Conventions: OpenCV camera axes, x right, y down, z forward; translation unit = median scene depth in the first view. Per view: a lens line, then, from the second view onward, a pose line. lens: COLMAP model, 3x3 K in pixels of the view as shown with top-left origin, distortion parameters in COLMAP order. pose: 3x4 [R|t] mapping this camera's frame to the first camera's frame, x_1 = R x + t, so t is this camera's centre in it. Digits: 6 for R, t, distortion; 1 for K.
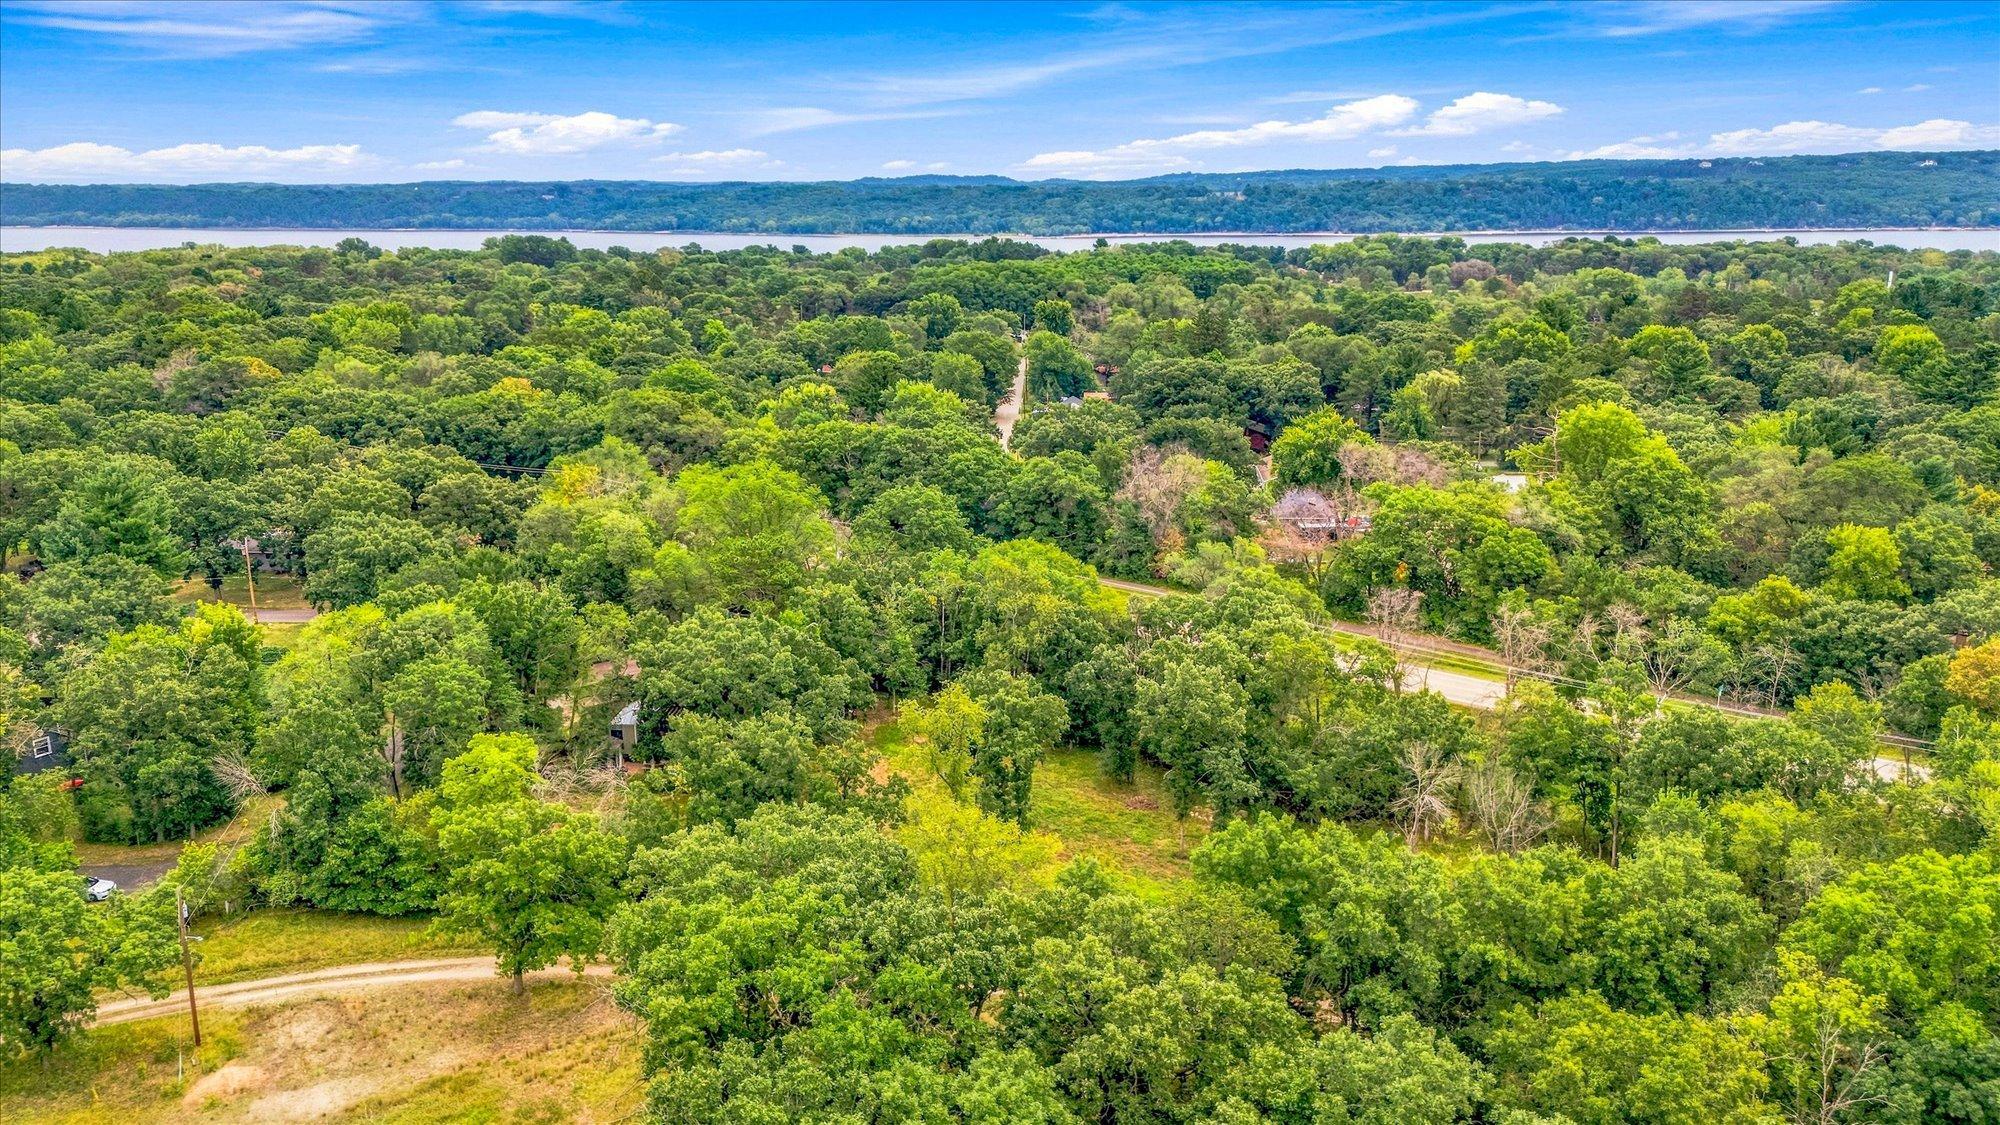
lens RADIAL K [[1481.4, 0, 998.2], [0, 1481.4, 564.0], [0, 0, 1]] dist [0.065187, -0.046321]
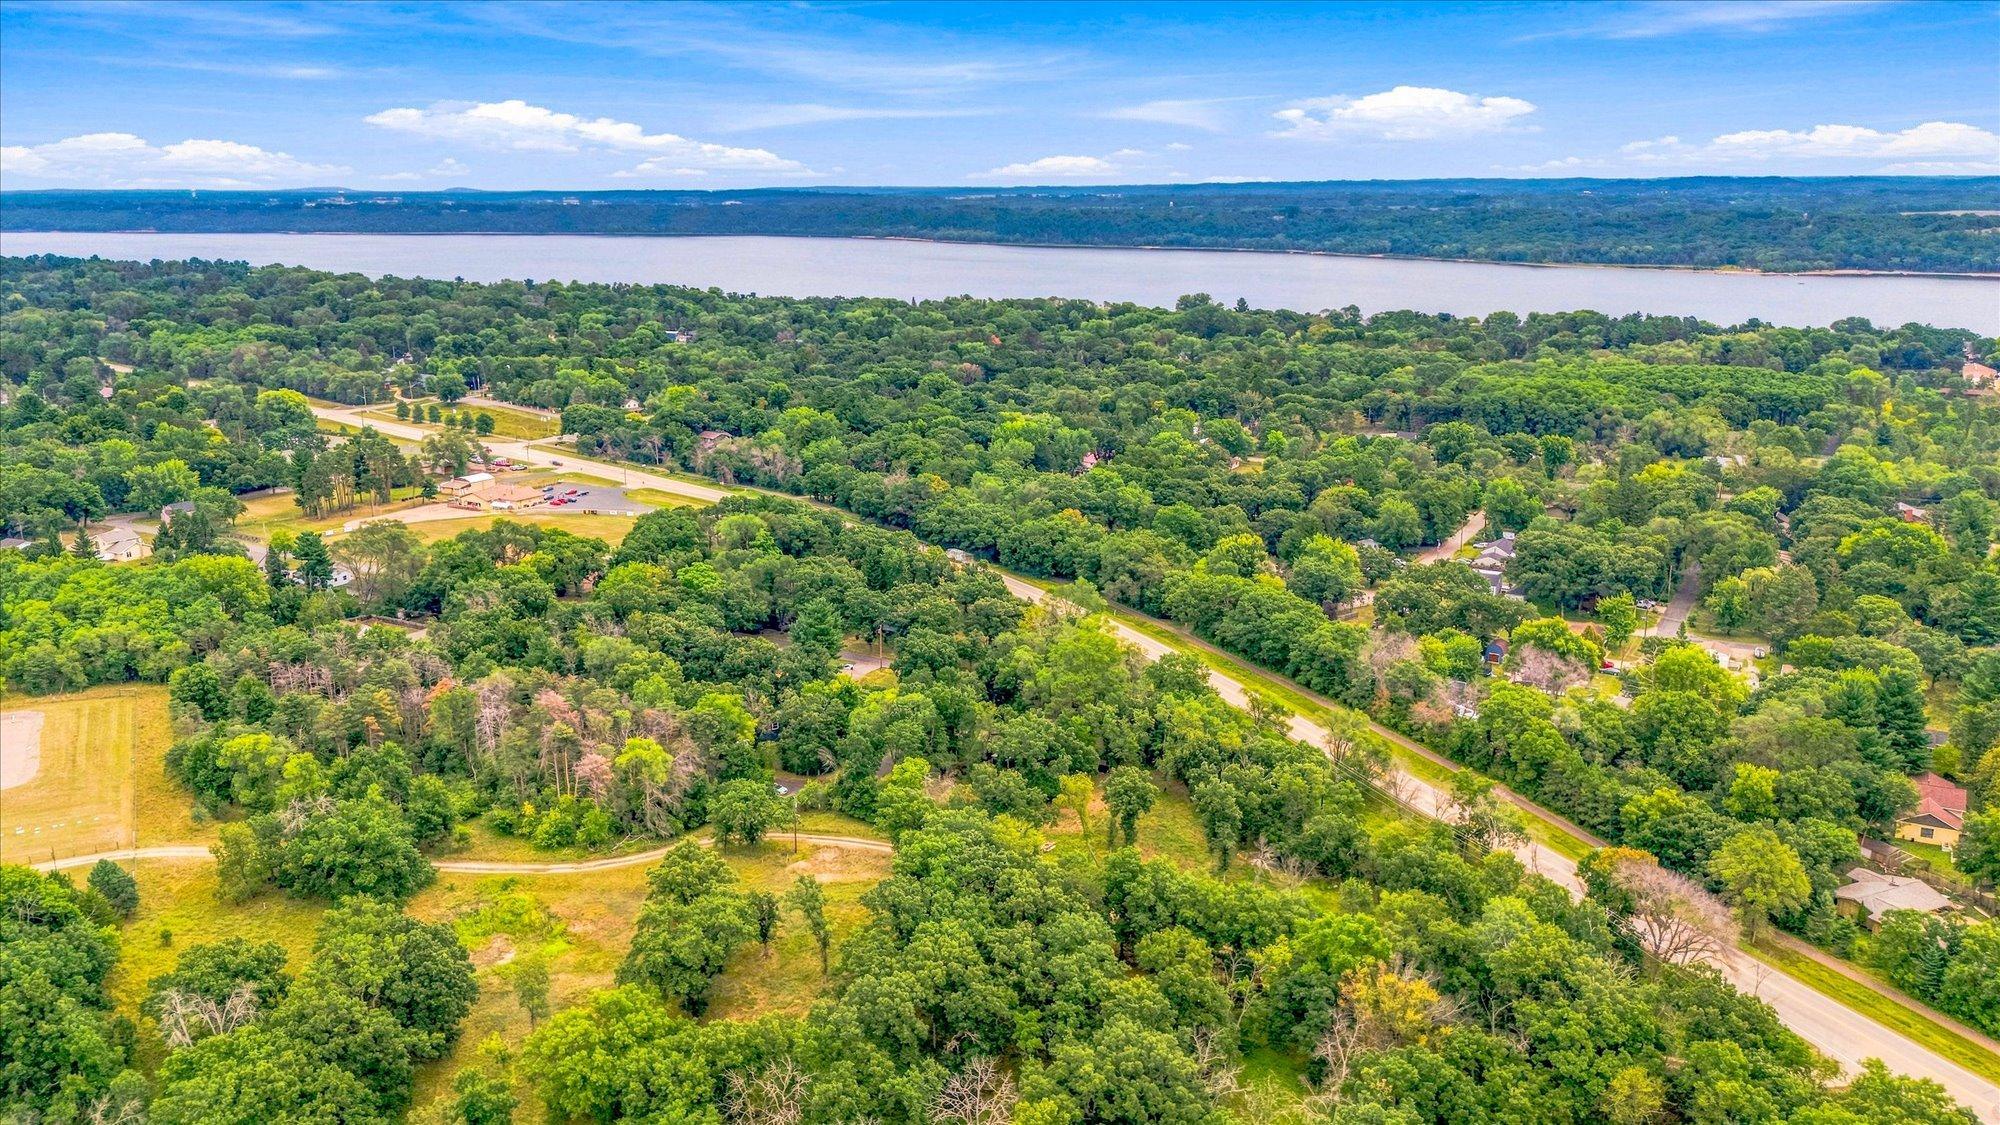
lens RADIAL K [[1512.0, 0, 1000.0], [0, 1512.0, 562.5], [0, 0, 1]] dist [0.081691, -0.085933]
pose [[0.883362, 0.114832, -0.454407, 0.588280], [-0.110040, 0.993235, 0.037081, -0.209445], [0.455591, 0.017247, 0.890022, -0.775788]]
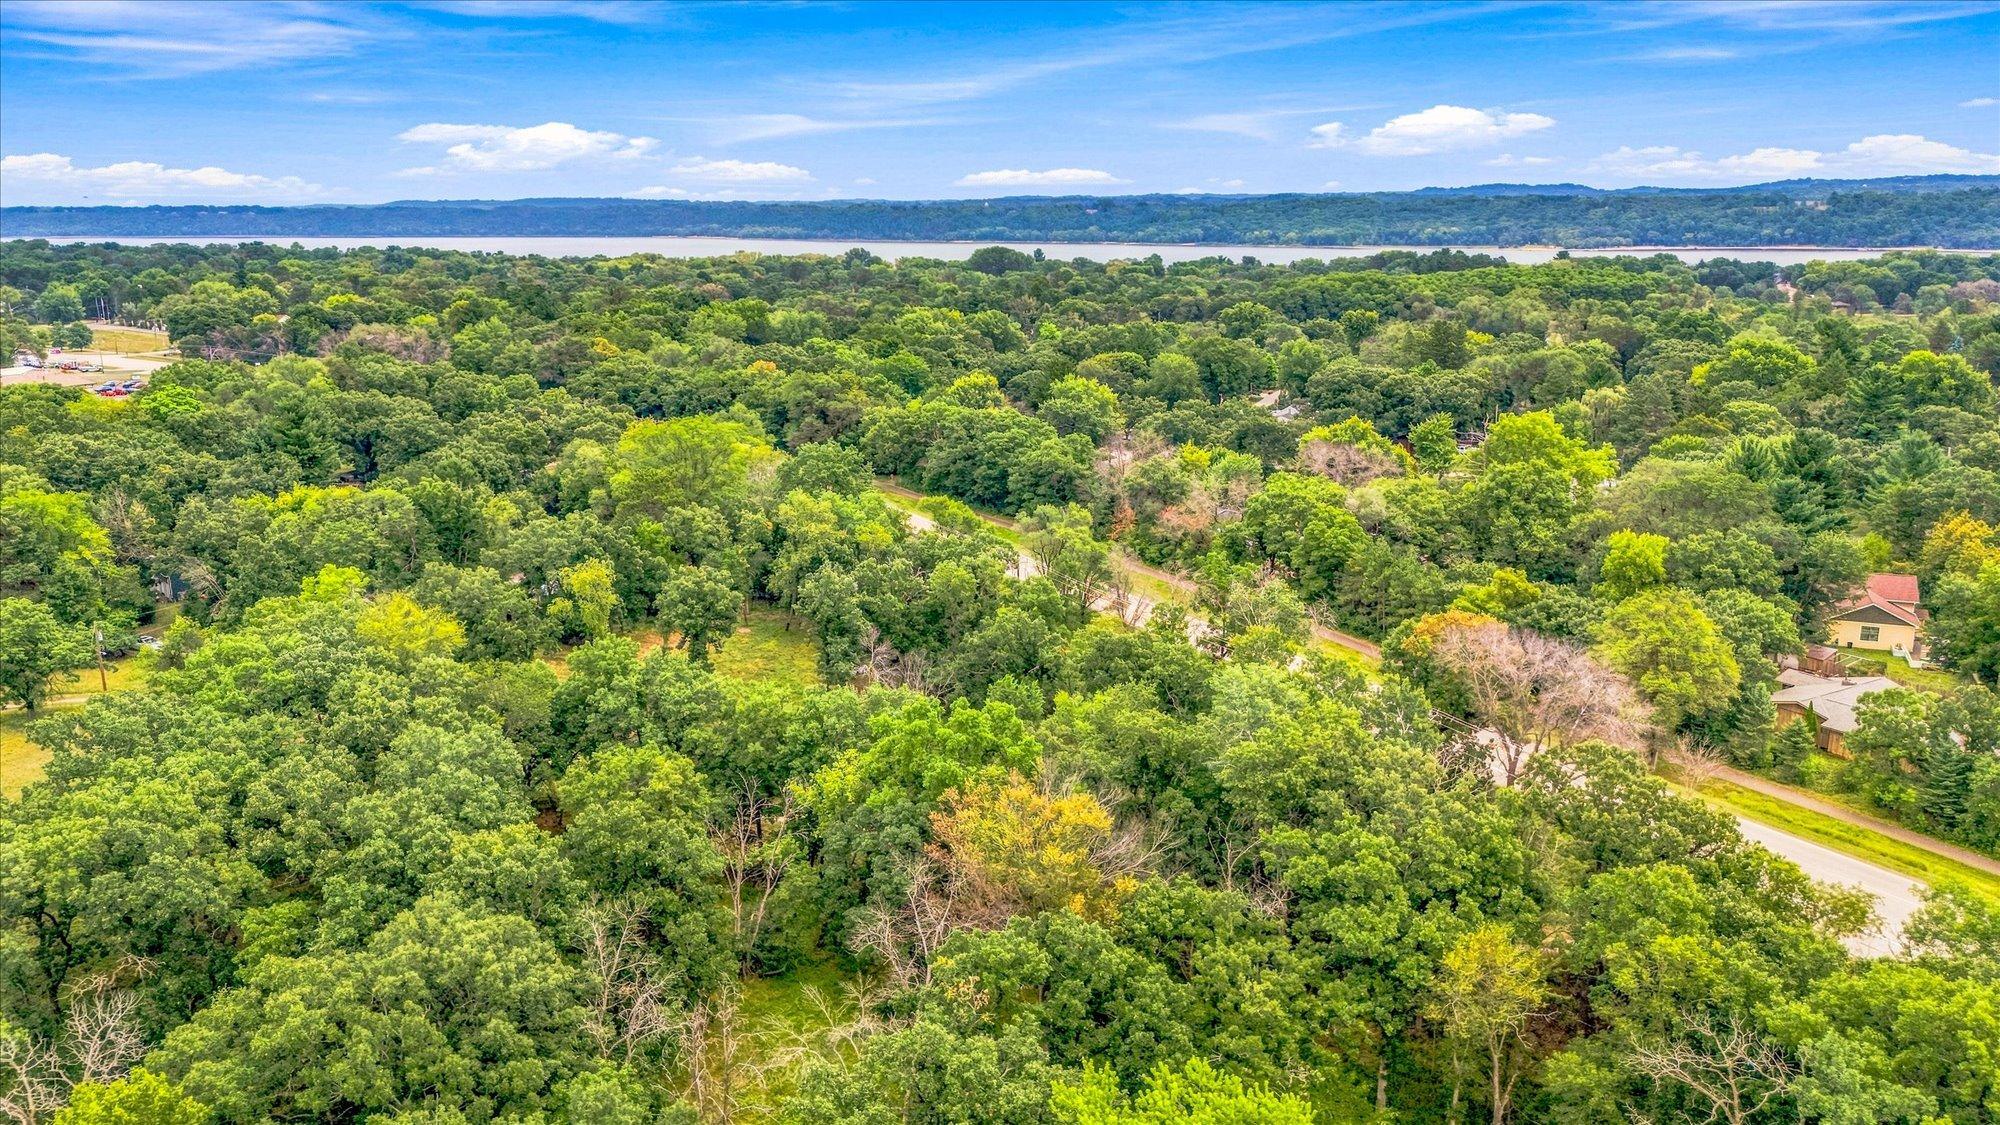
lens RADIAL K [[1509.3, 0, 1021.7], [0, 1509.3, 564.2], [0, 0, 1]] dist [0.083350, -0.099630]
pose [[0.933428, 0.083158, -0.348994, 0.554038], [-0.087140, 0.996187, 0.004305, 0.029311], [0.348021, 0.026393, 0.937115, -0.136846]]
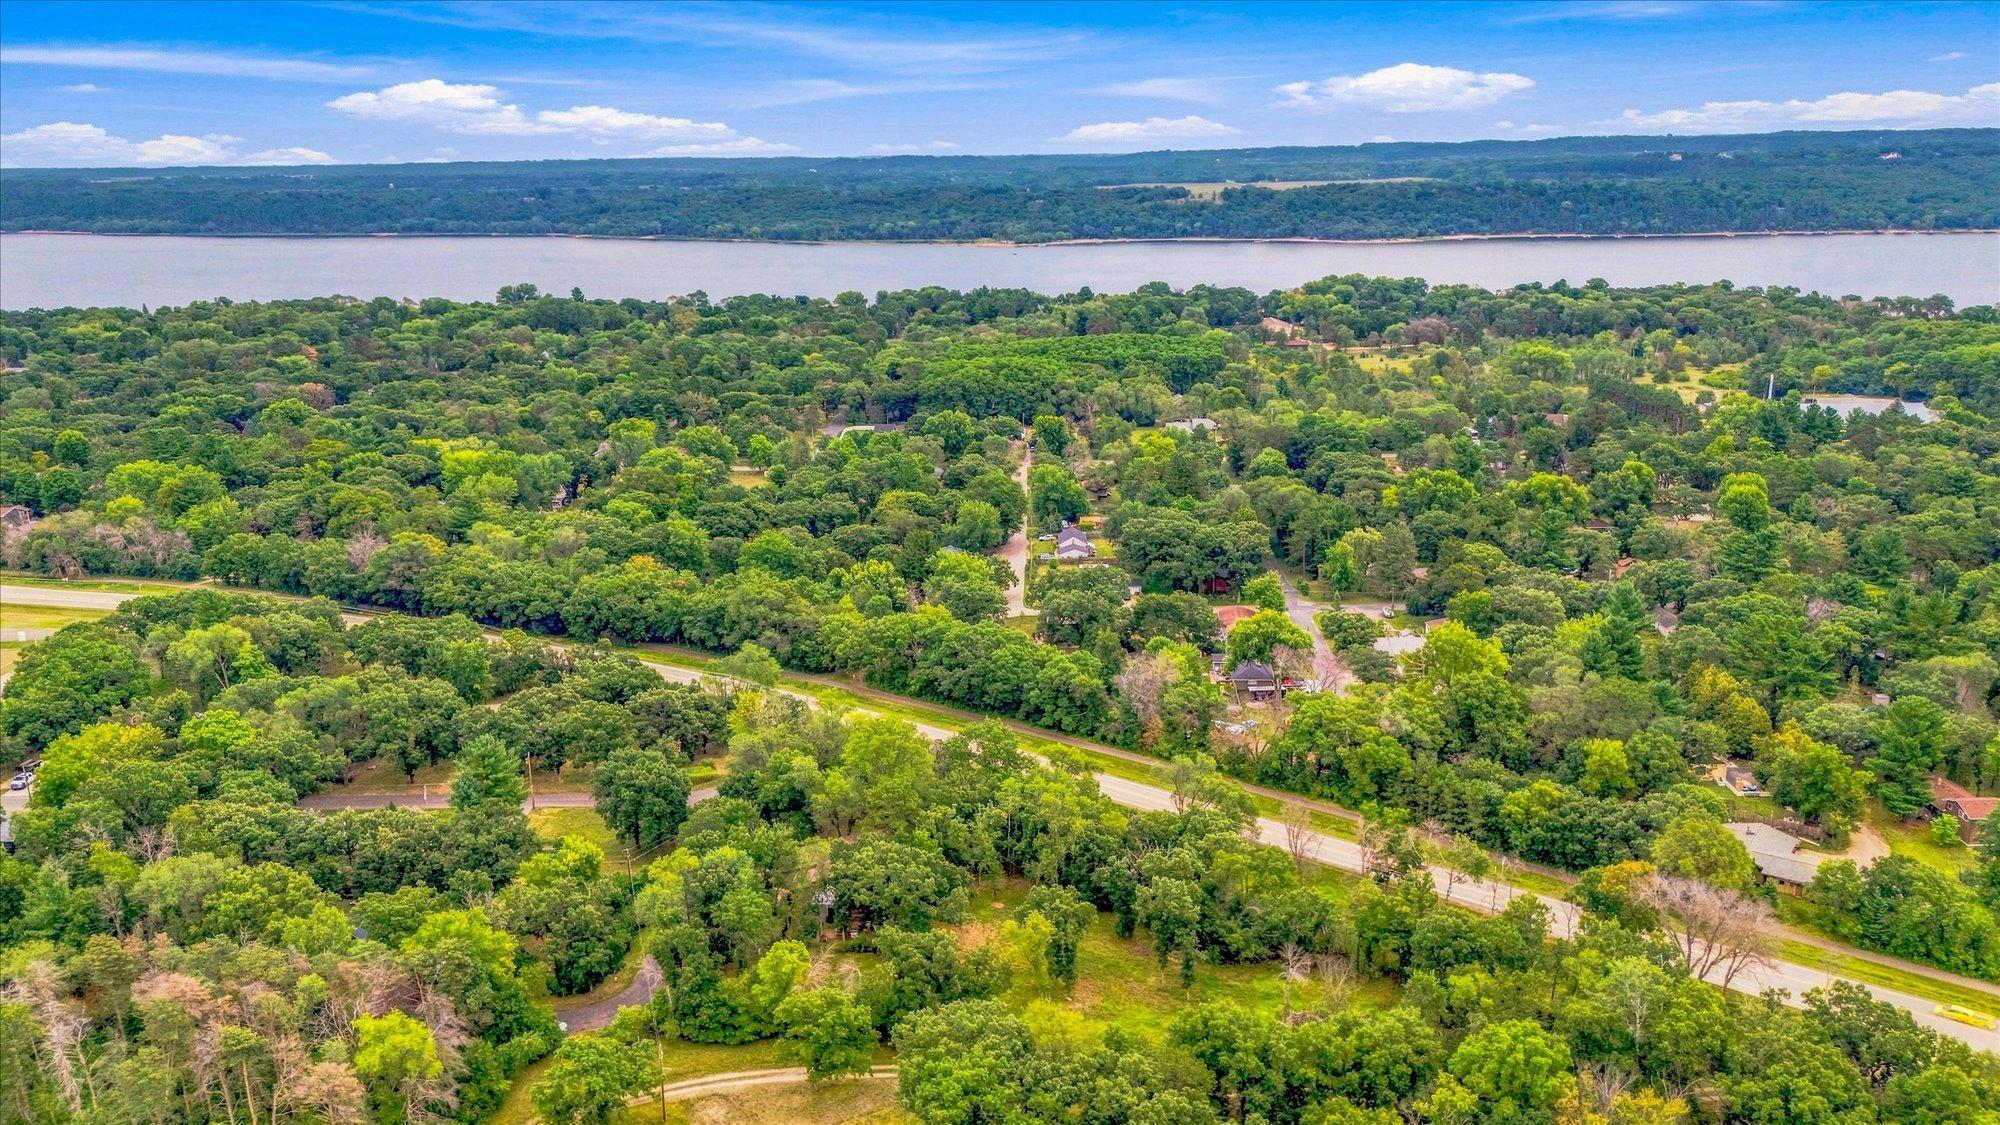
lens RADIAL K [[1530.0, 0, 995.3], [0, 1530.0, 565.9], [0, 0, 1]] dist [0.105557, -0.156446]
pose [[0.999825, -0.014245, 0.012140, -0.063278], [0.013943, 0.999599, 0.024660, -0.253607], [-0.012487, -0.024486, 0.999622, -0.570295]]
